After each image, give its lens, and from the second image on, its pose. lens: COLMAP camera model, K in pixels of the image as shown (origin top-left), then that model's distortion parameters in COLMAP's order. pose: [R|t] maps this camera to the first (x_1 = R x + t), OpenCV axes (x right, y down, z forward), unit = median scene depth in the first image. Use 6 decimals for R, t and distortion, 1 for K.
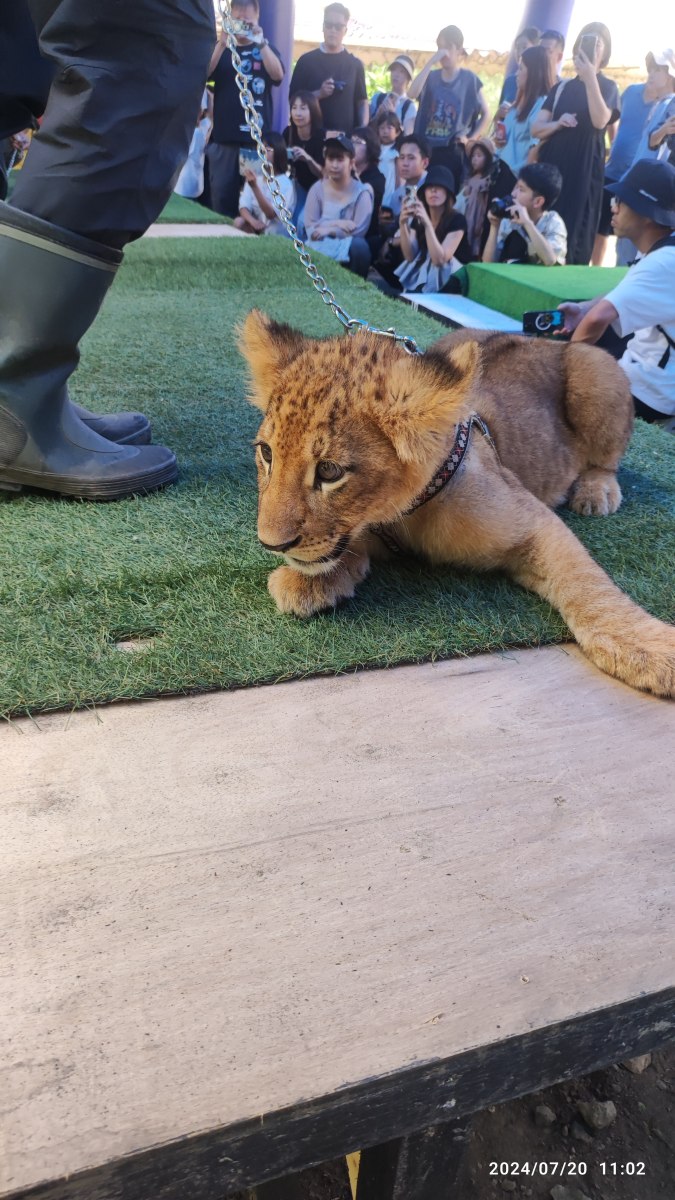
lens RADIAL K [[877.5, 0, 338.4], [0, 877.5, 602.4], [0, 0, 1]] dist [0.012189, -0.021190]
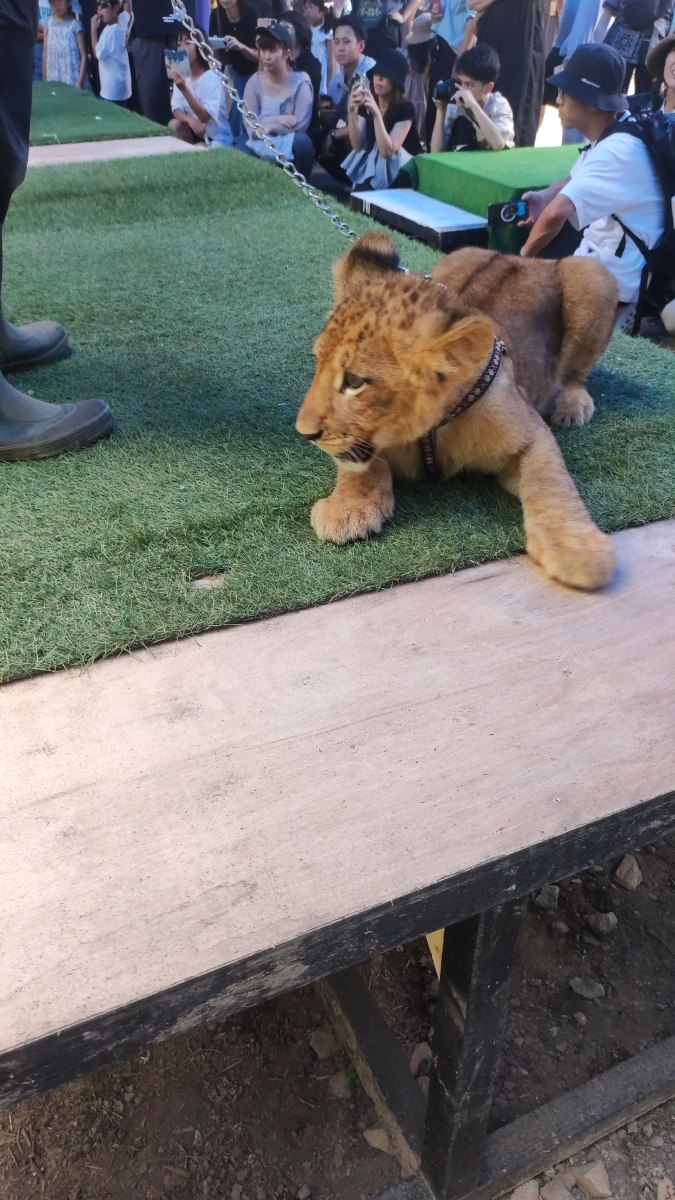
lens RADIAL K [[877.5, 0, 338.0], [0, 877.5, 609.7], [0, 0, 1]] dist [0.012189, -0.021190]
pose [[0.995097, -0.094695, 0.028545, -0.088475], [0.090586, 0.988475, 0.121294, -0.041710], [-0.039702, -0.118113, 0.992206, -0.202023]]
